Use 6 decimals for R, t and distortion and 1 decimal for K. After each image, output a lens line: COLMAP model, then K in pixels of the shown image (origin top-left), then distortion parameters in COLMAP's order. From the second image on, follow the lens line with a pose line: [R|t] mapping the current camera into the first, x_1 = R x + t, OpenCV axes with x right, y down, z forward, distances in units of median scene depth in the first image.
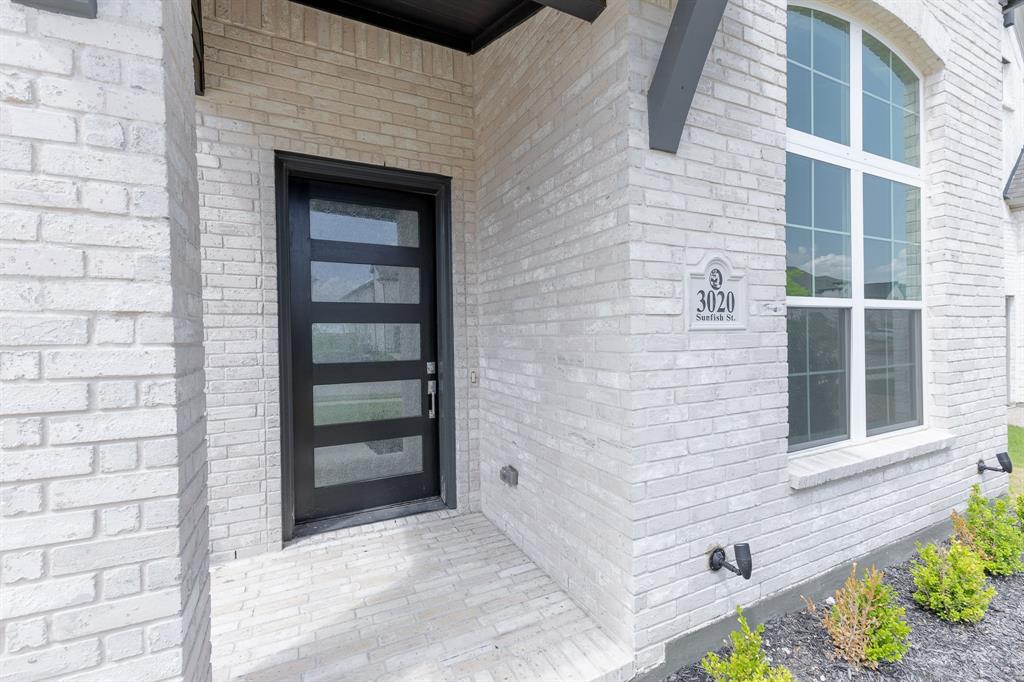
lens RADIAL K [[438.9, 0, 510.3], [0, 438.9, 341.2], [0, 0, 1]] dist [-0.010181, -0.000046]
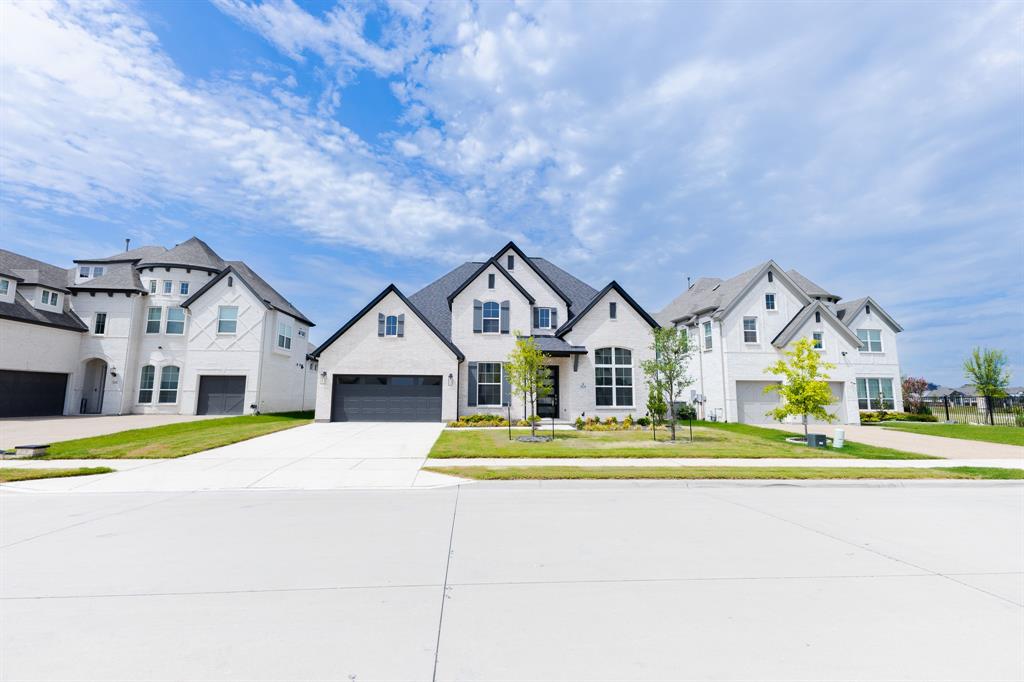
lens RADIAL K [[440.7, 0, 514.4], [0, 440.7, 341.5], [0, 0, 1]] dist [0.013664, 0.000105]
pose [[0.928019, -0.017644, -0.372115, 1.928699], [-0.028484, 0.992593, -0.118101, 0.074092], [0.371443, 0.120199, 0.920642, -6.026137]]
